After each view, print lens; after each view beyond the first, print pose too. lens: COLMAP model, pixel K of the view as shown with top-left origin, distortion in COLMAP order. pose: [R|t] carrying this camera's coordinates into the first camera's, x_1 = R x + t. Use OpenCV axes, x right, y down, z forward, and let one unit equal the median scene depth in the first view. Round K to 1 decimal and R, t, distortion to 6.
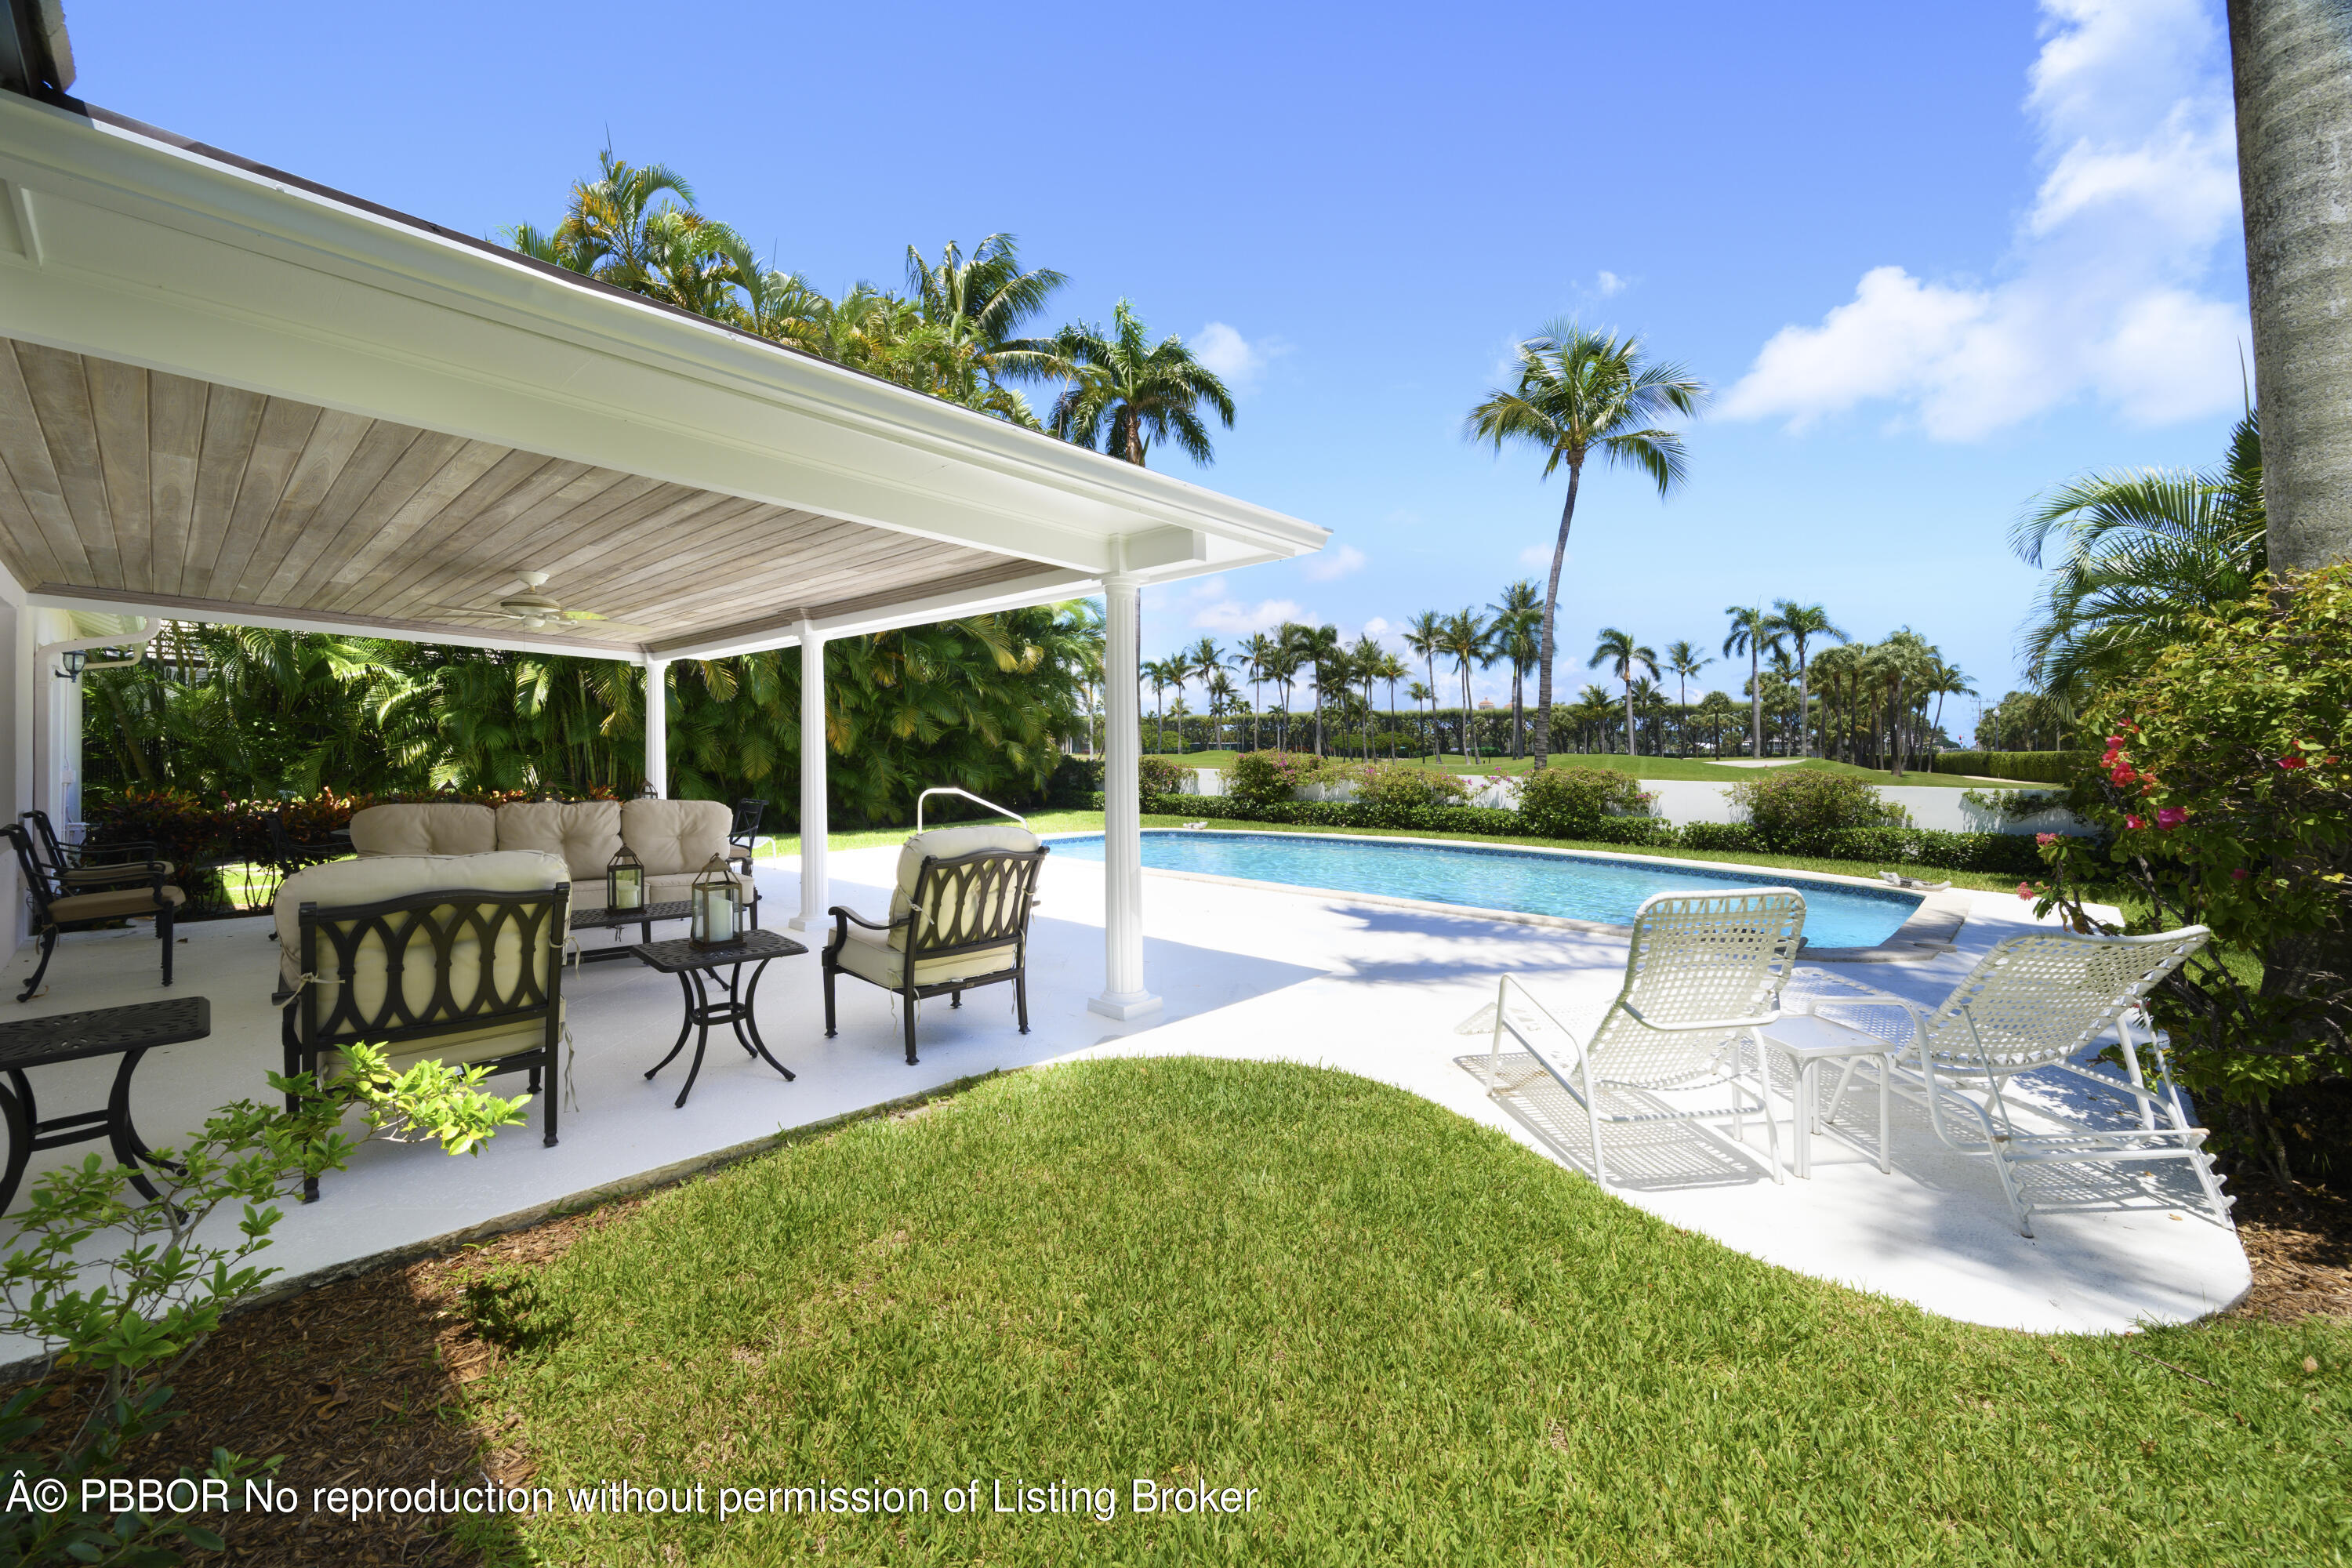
lens RADIAL K [[916.9, 0, 1176.0], [0, 916.9, 784.0], [0, 0, 1]] dist [0.000306, 0.000002]
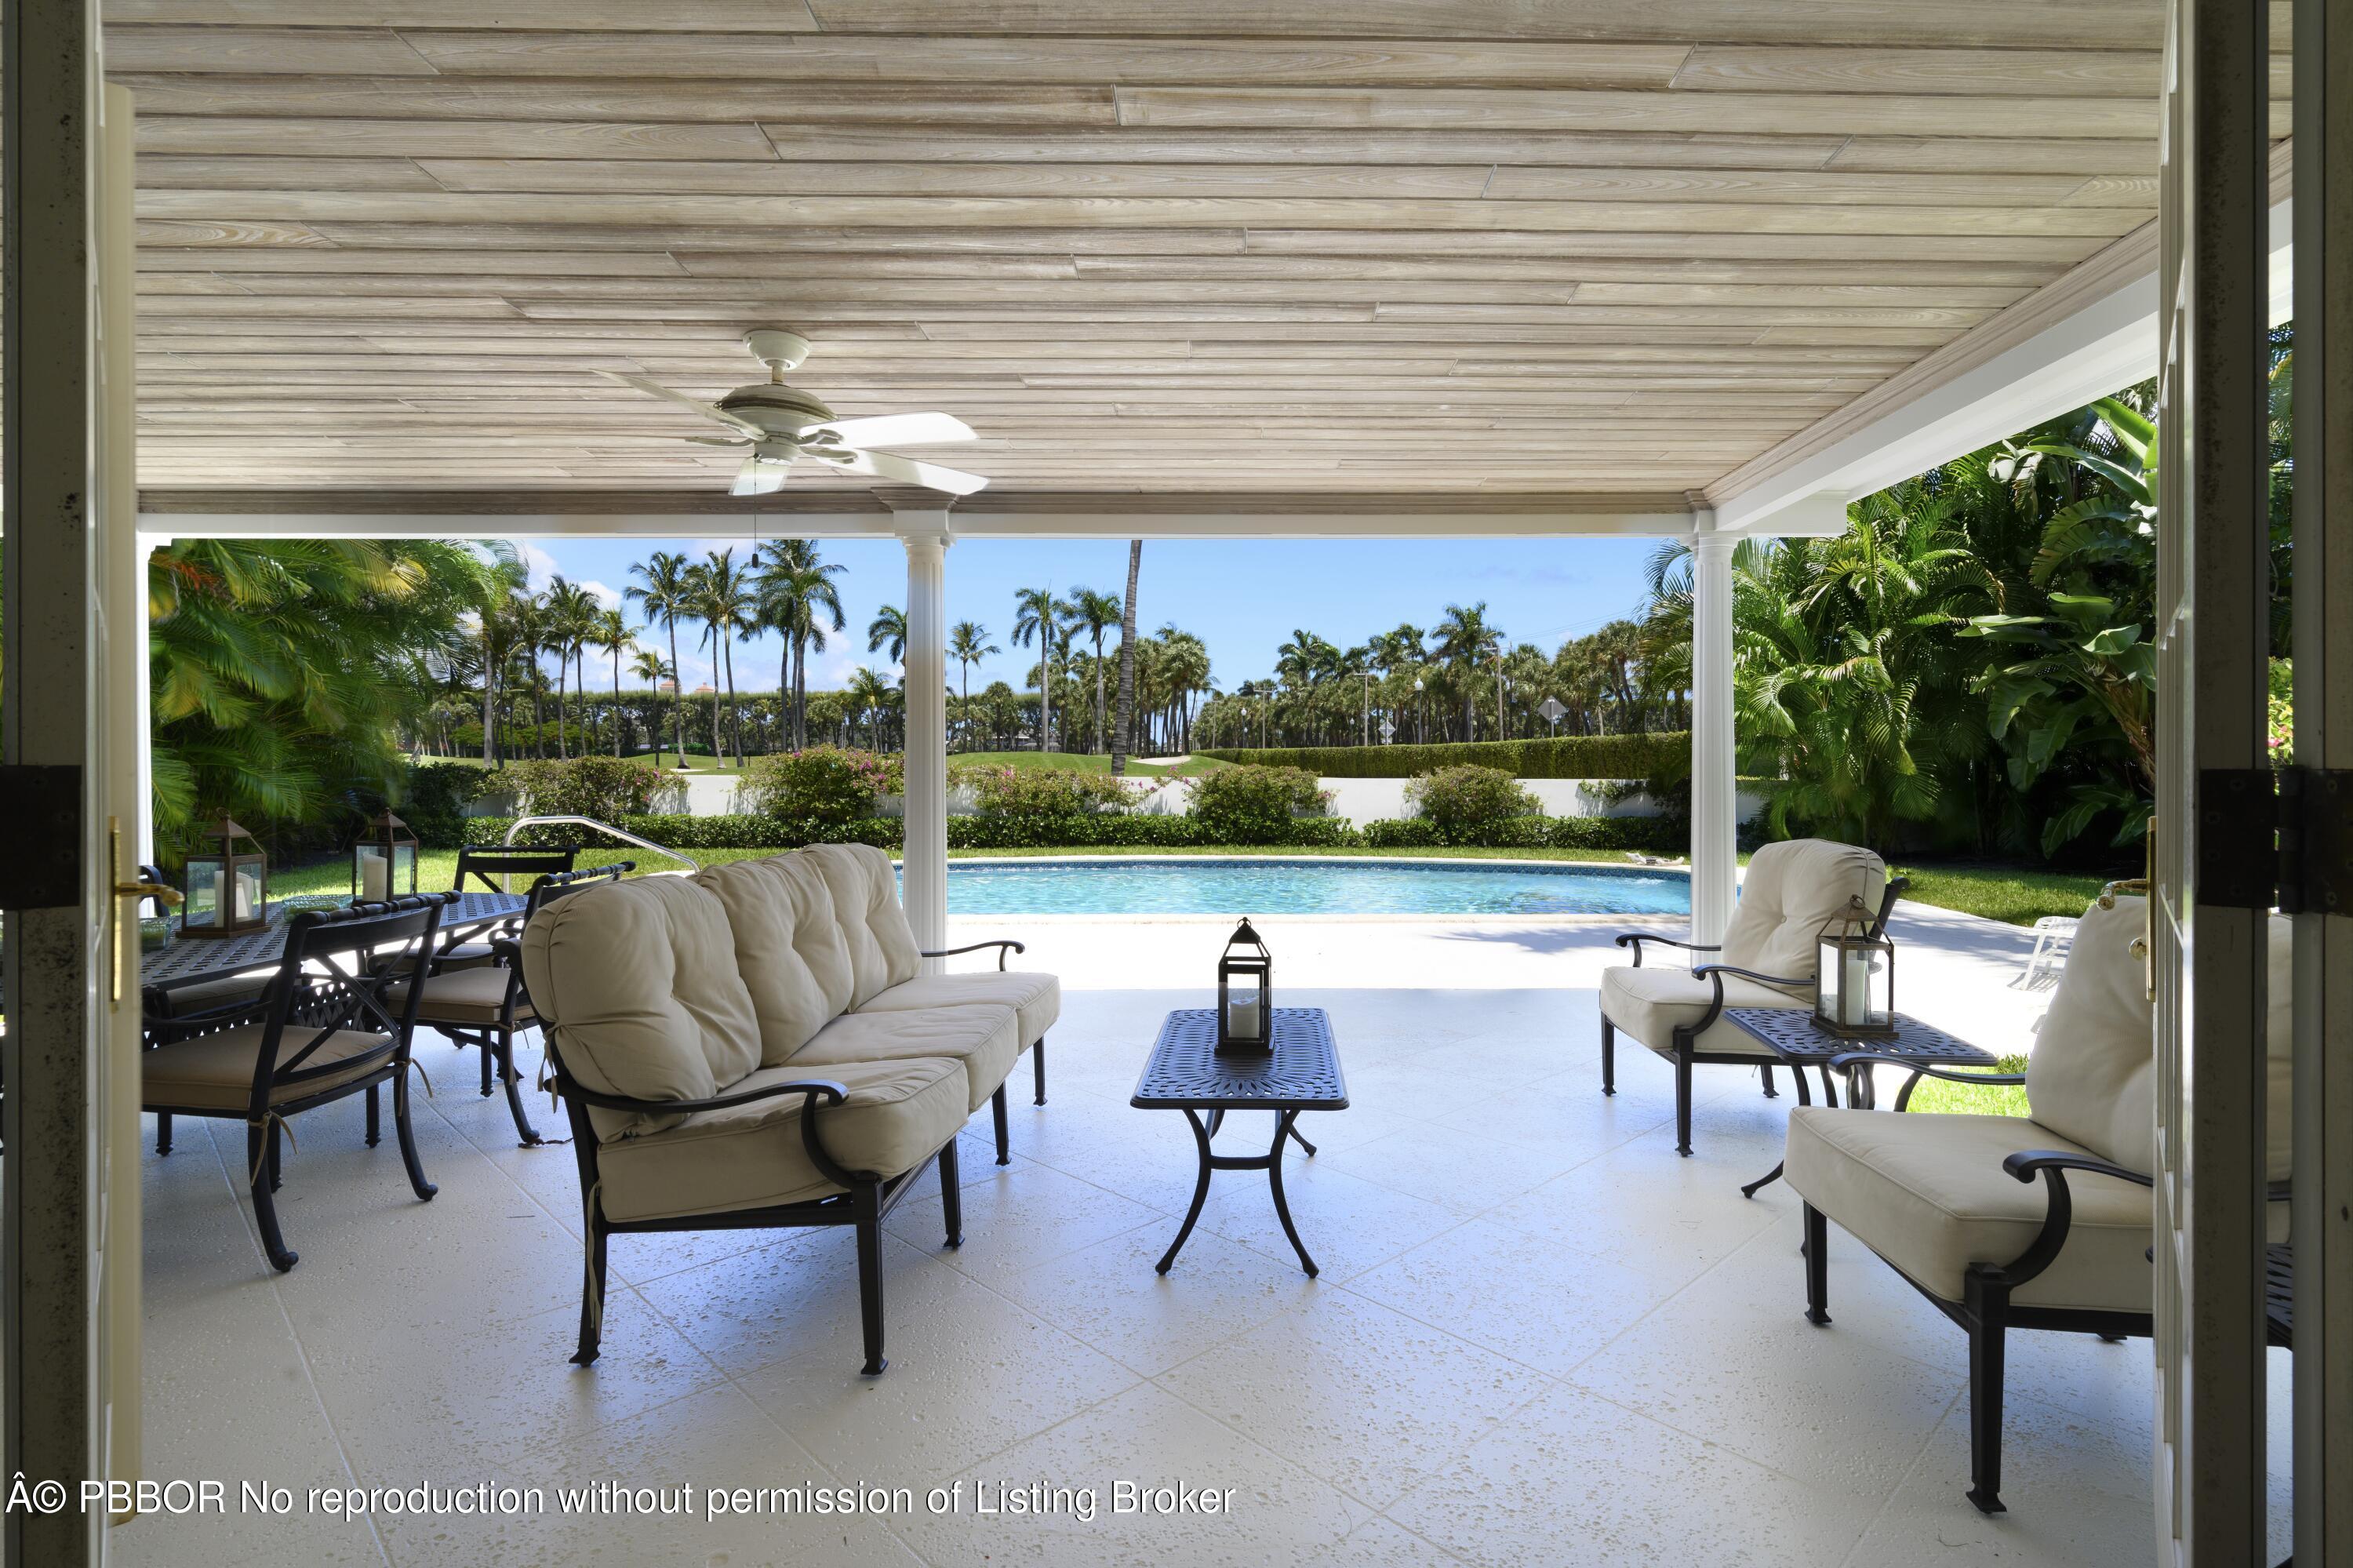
lens RADIAL K [[1184.9, 0, 1176.5], [0, 1184.9, 784.0], [0, 0, 1]] dist [-0.000655, -0.000049]
pose [[0.730956, -0.021460, 0.682087, -0.090931], [0.025560, 0.999665, 0.004060, -0.001445], [-0.681946, 0.014466, 0.731260, 0.043516]]
